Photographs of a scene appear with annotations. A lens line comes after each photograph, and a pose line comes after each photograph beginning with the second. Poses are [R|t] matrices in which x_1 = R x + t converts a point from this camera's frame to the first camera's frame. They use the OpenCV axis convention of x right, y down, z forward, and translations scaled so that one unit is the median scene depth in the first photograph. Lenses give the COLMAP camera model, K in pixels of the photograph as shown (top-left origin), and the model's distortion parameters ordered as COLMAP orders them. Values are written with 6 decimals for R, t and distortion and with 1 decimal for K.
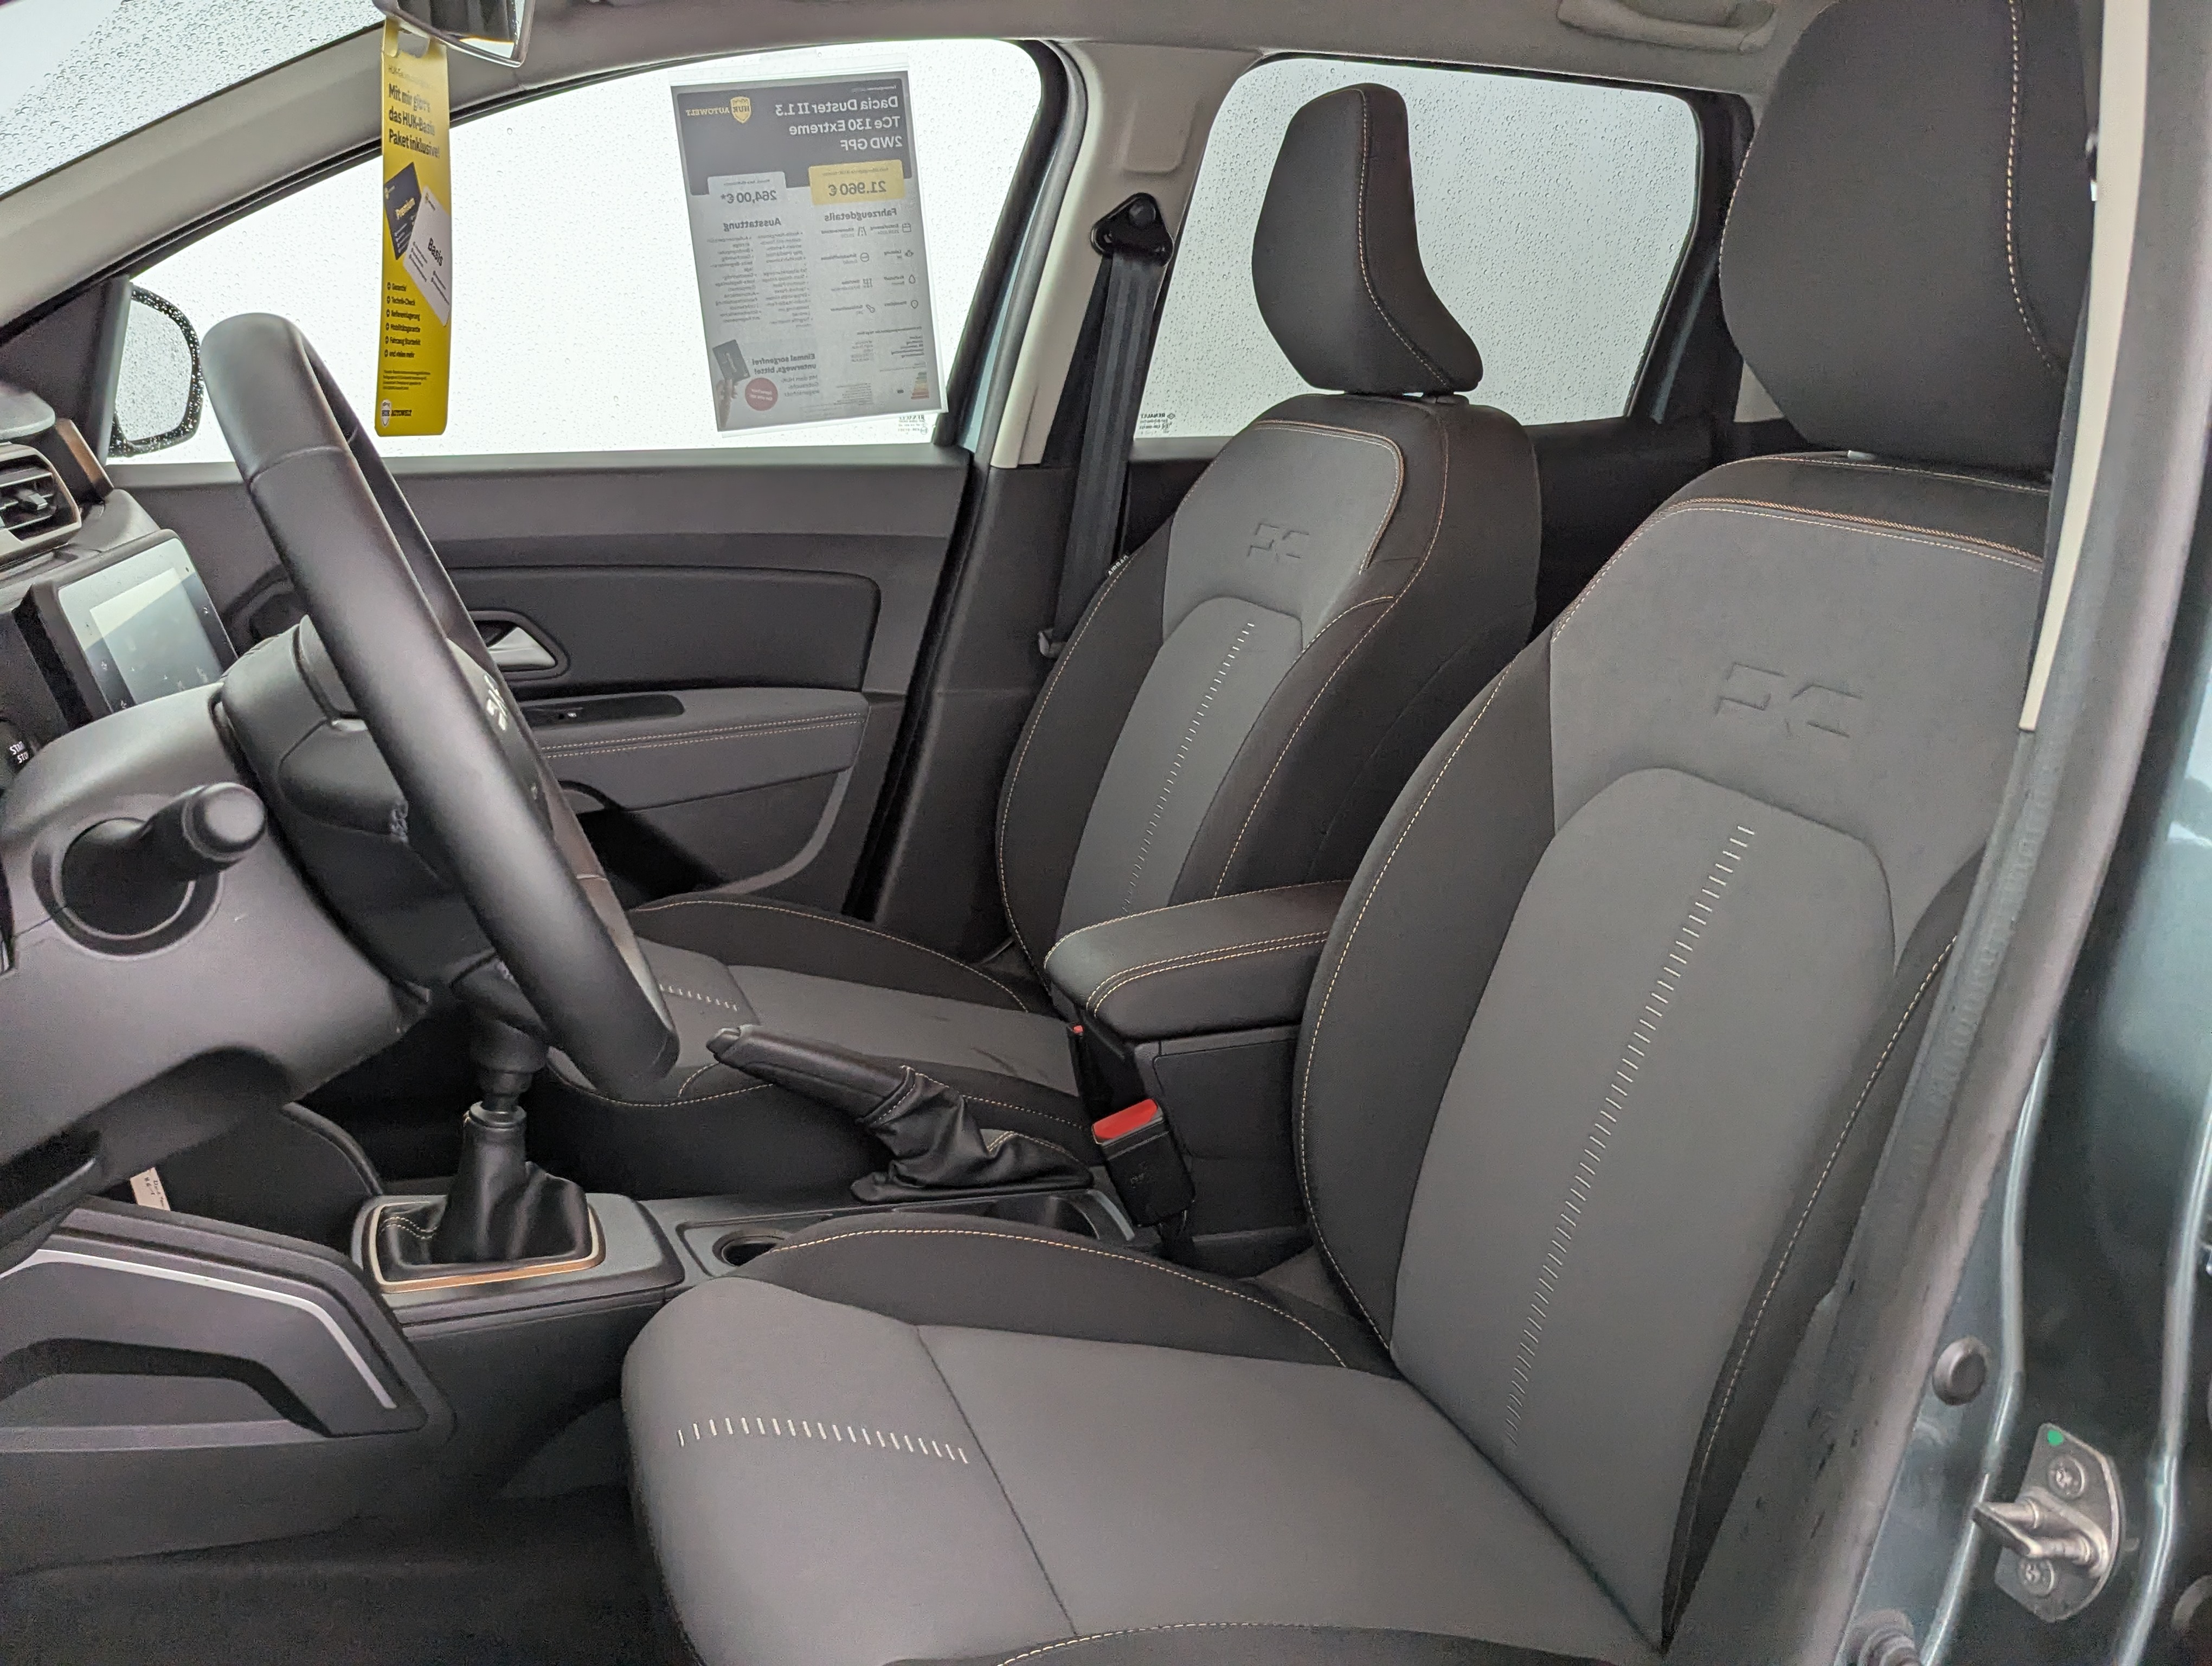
lens RADIAL K [[2068.1, 0, 1115.7], [0, 2068.1, 818.8], [0, 0, 1]] dist [0.037659, 0.000000]
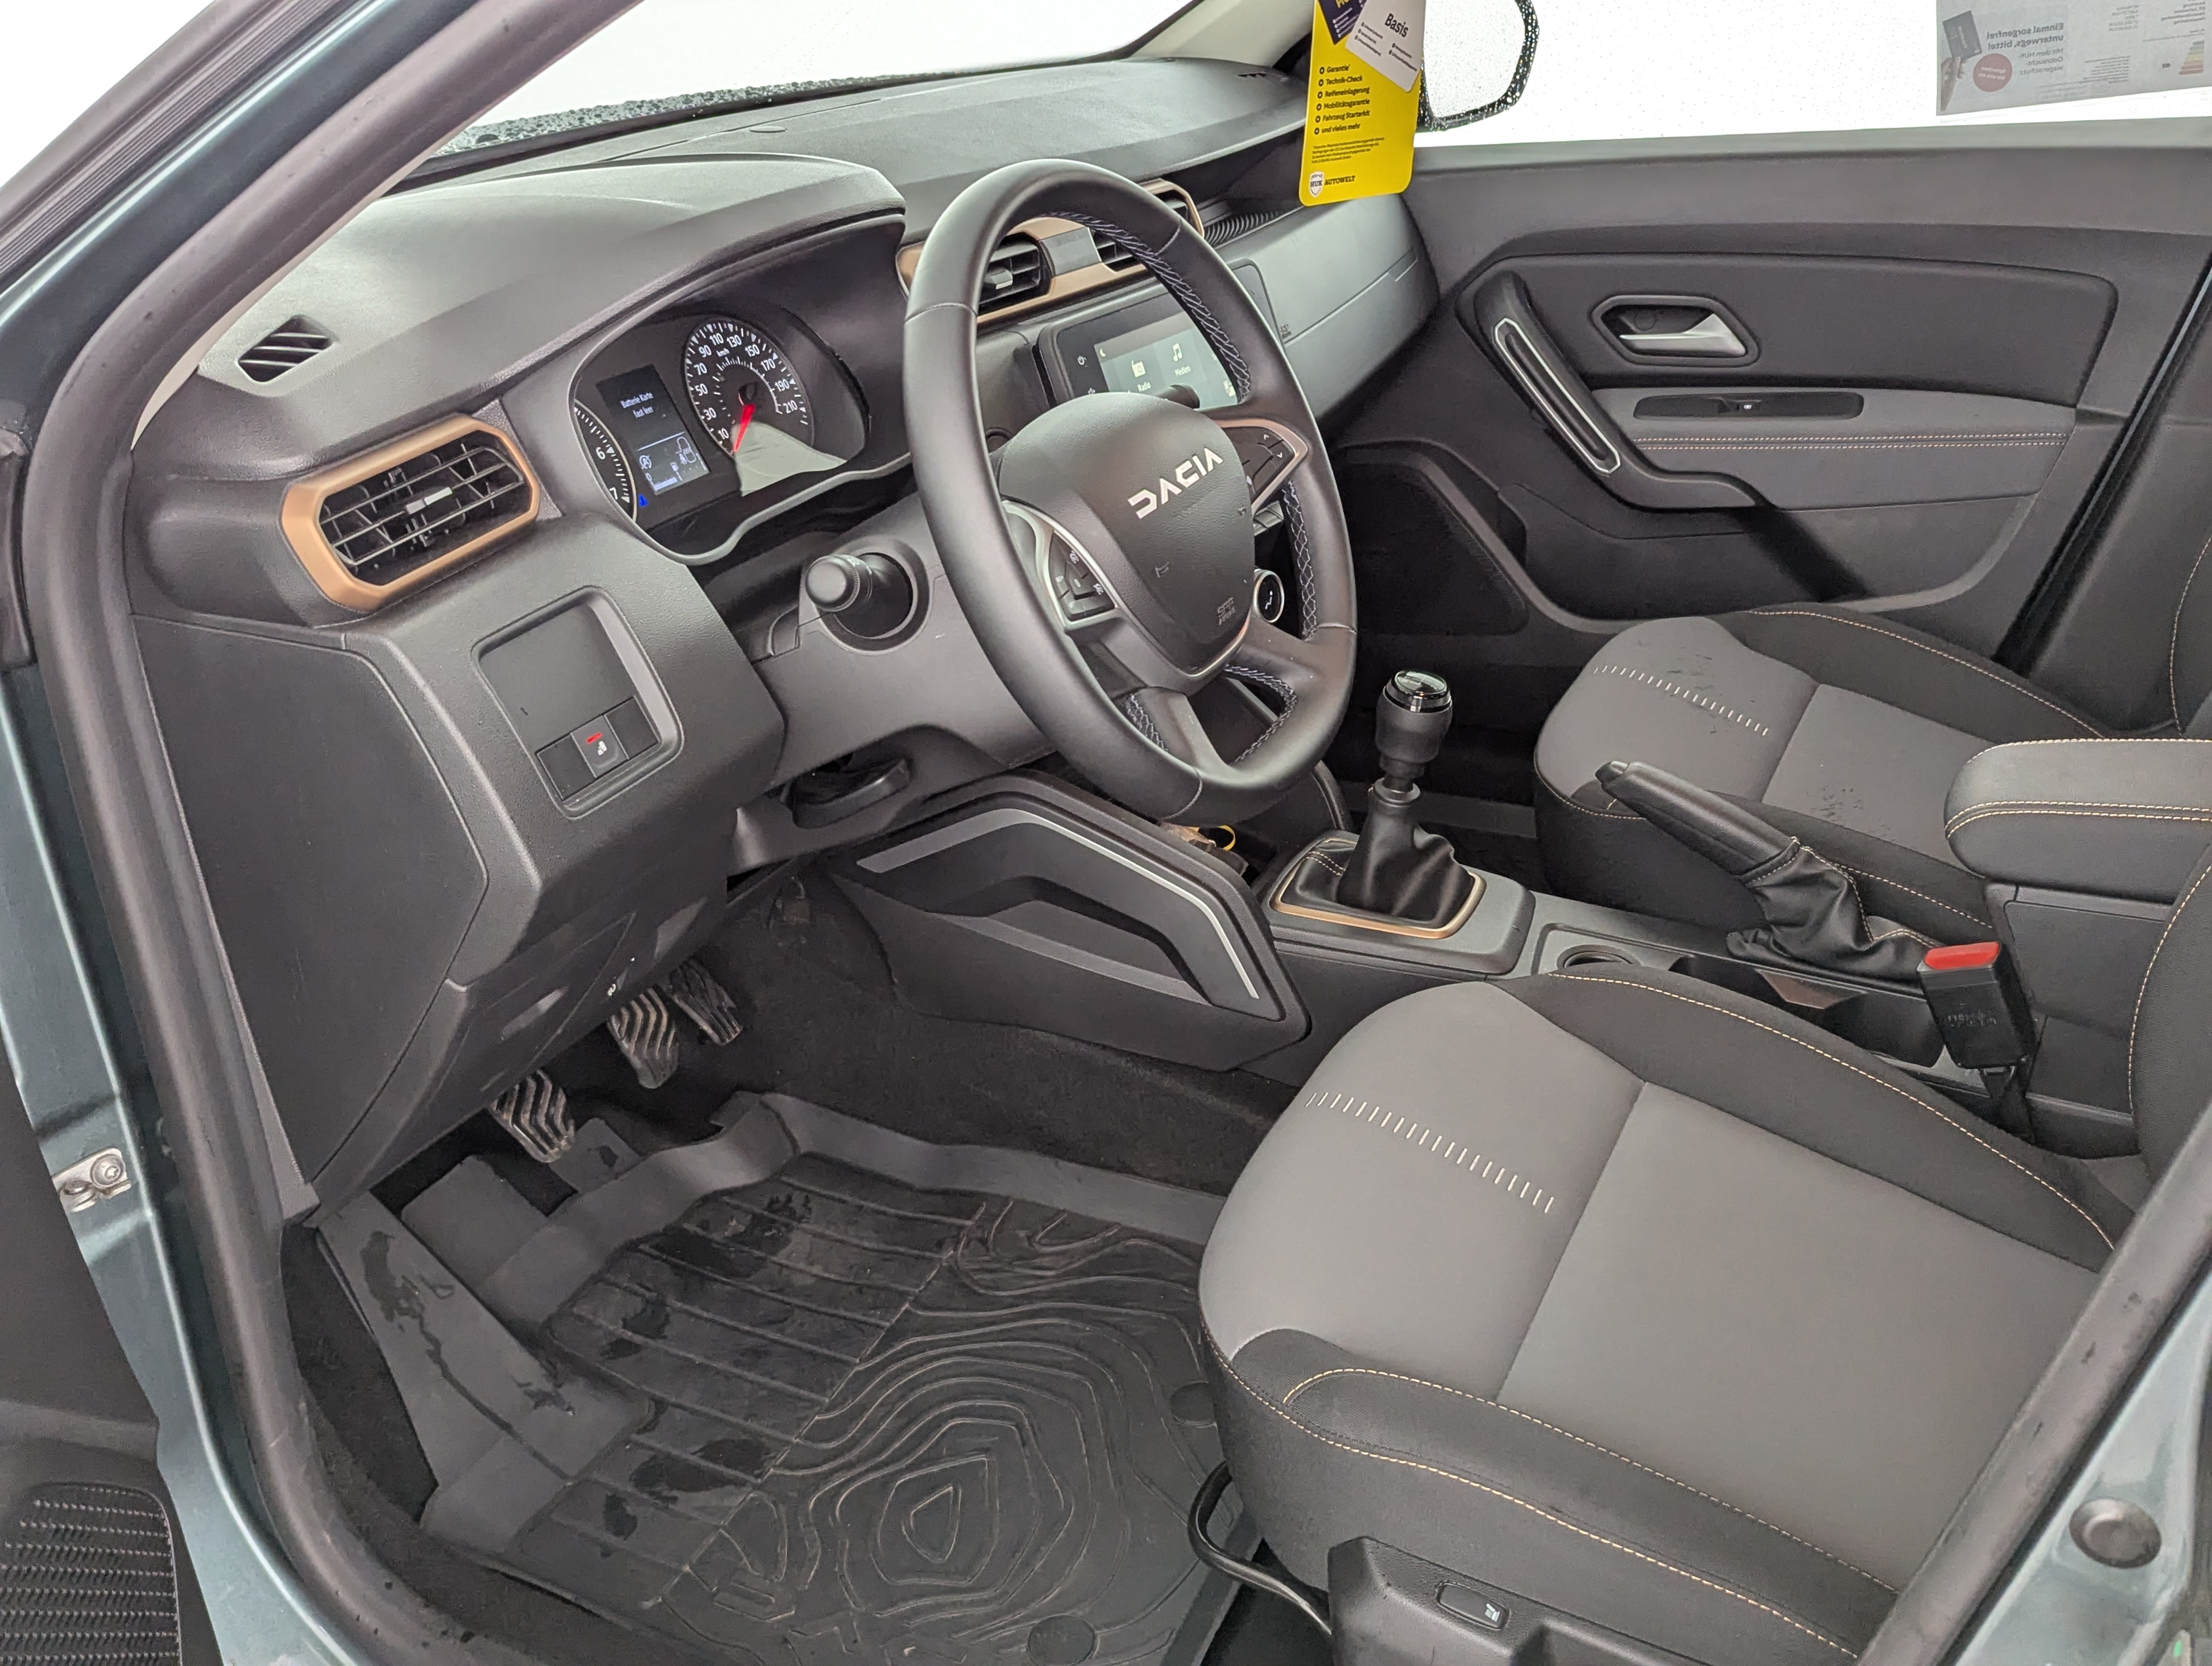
lens RADIAL K [[2068.1, 0, 1128.7], [0, 2068.1, 823.7], [0, 0, 1]] dist [0.037659, 0.000000]
pose [[0.685702, 0.255004, -0.681751, 0.279349], [-0.099161, 0.960618, 0.259577, -0.089502], [0.721096, -0.110389, 0.683985, 0.064946]]
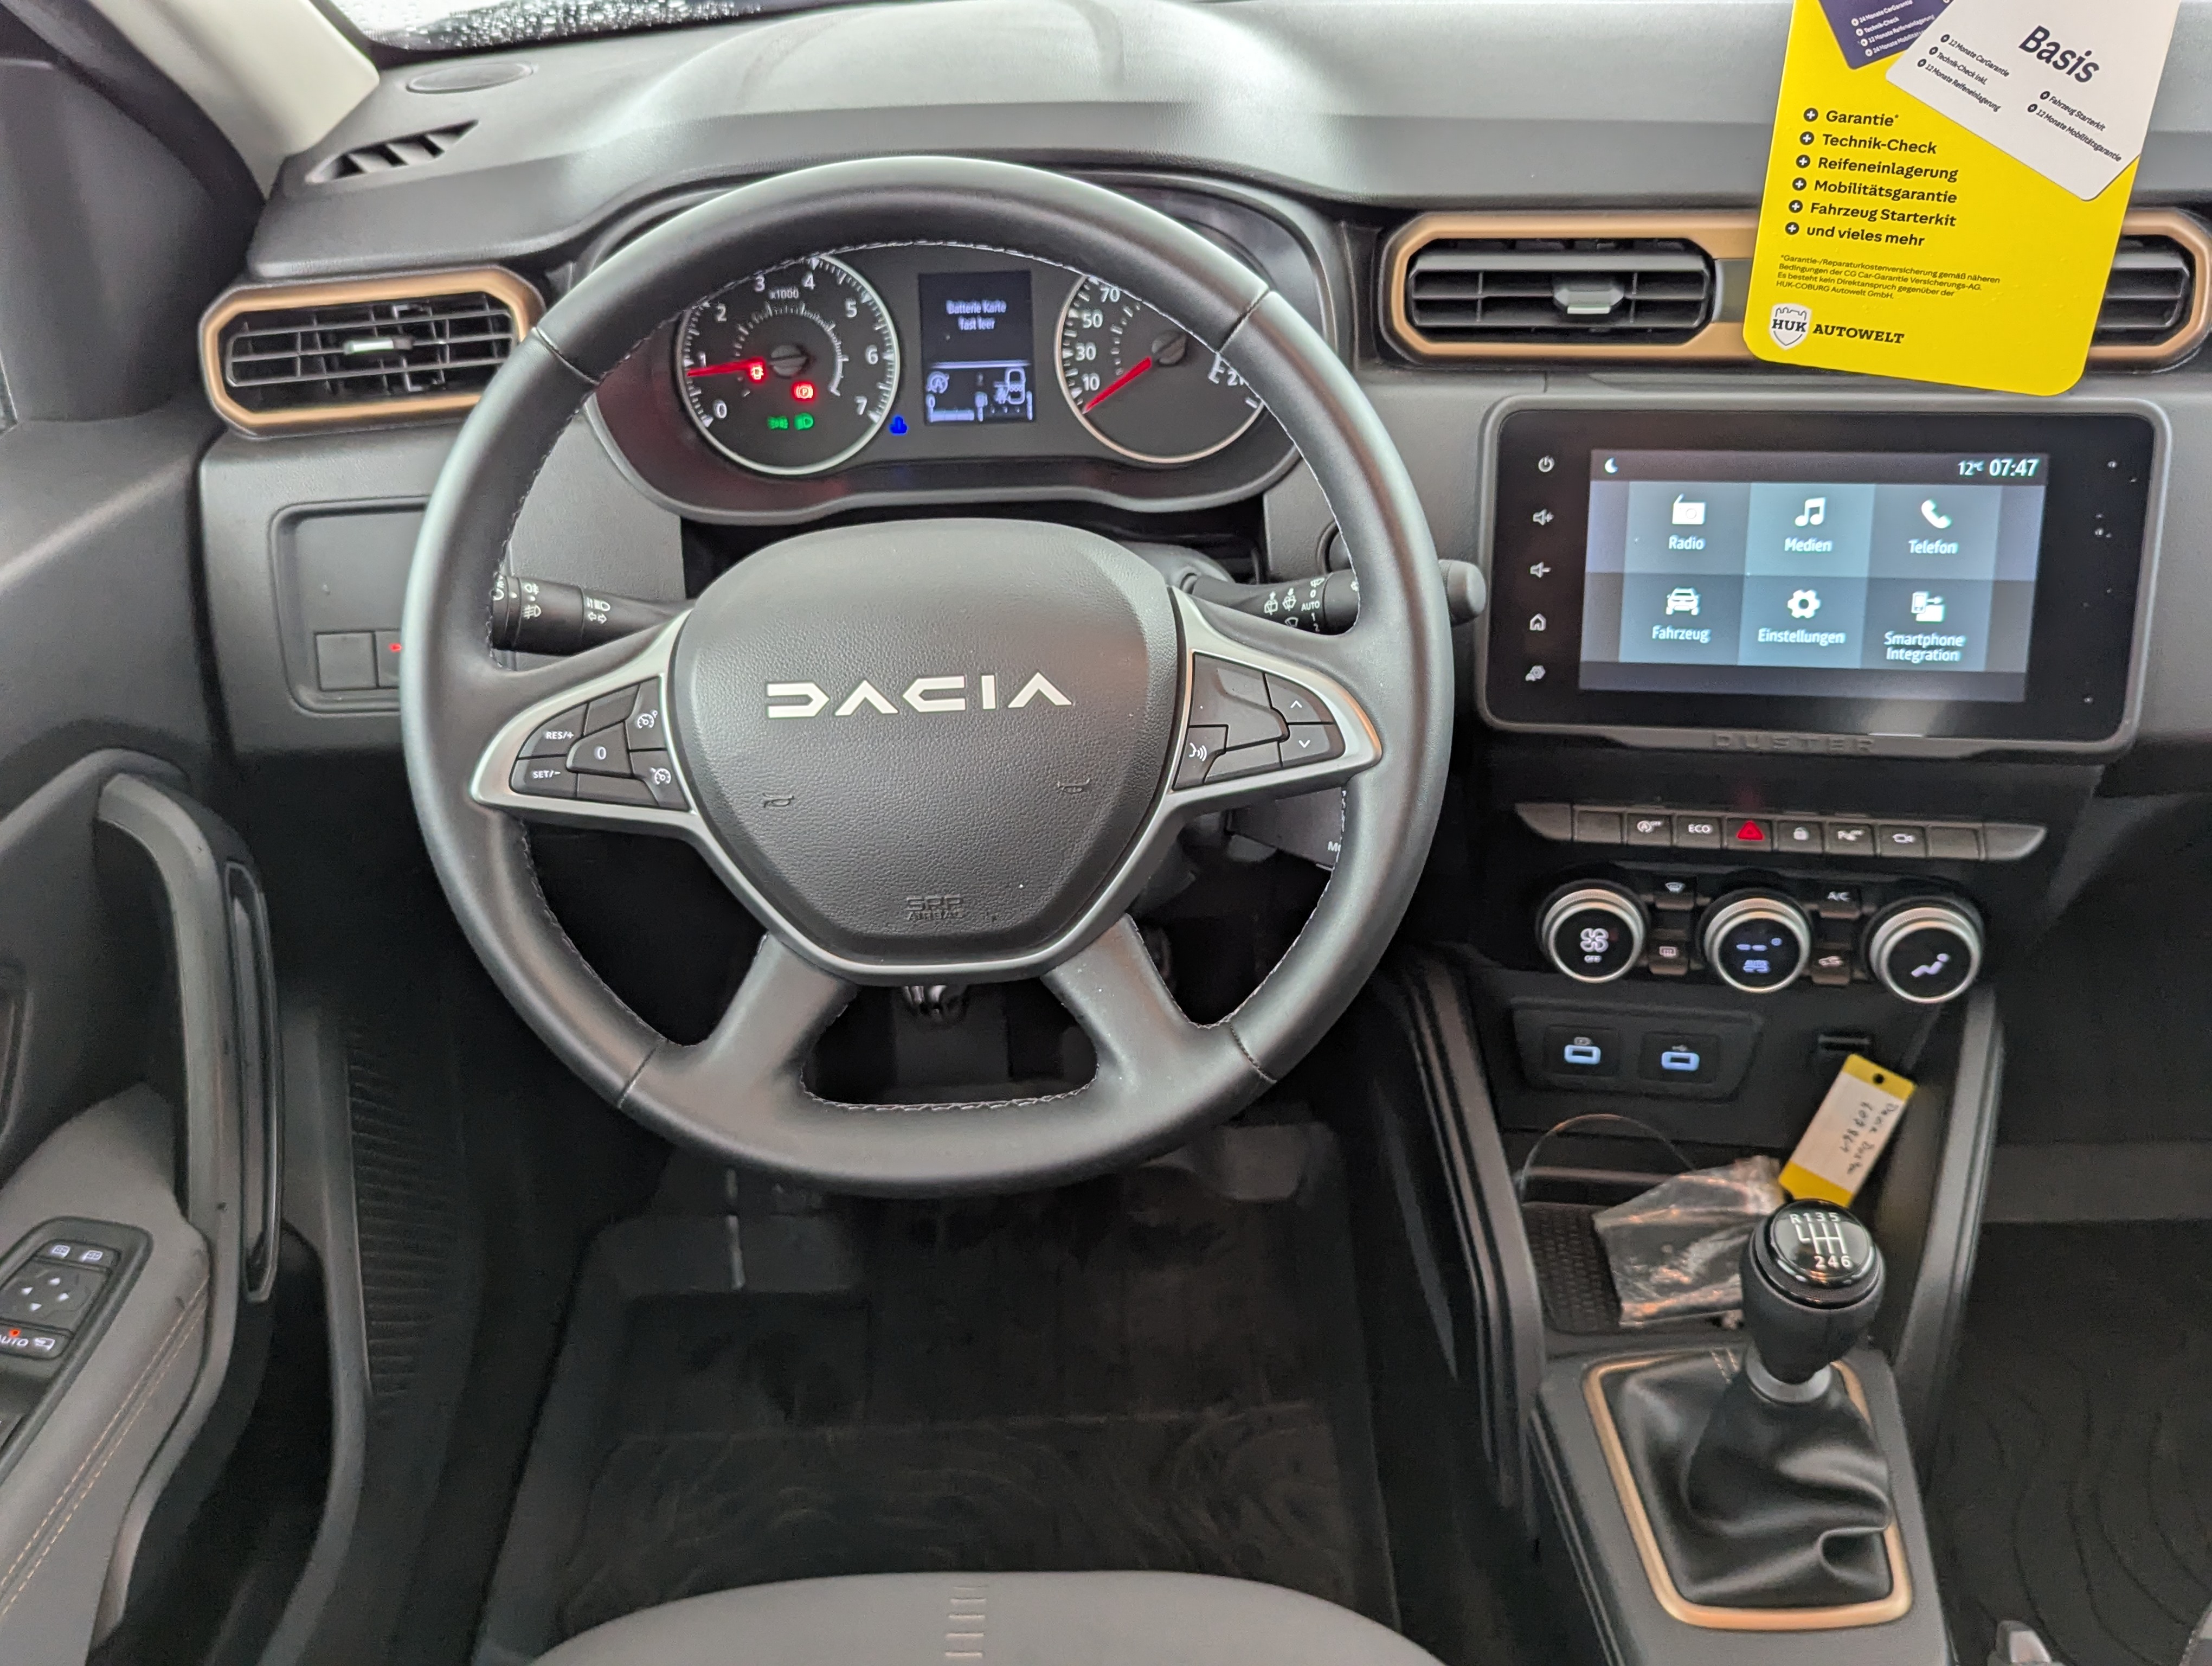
lens RADIAL K [[2068.1, 0, 1117.5], [0, 2068.1, 793.7], [0, 0, 1]] dist [0.037659, 0.000000]
pose [[-0.376333, 0.475183, -0.795346, 0.157874], [-0.169982, 0.808471, 0.563455, -0.241643], [0.910758, 0.347241, -0.223481, 0.625842]]
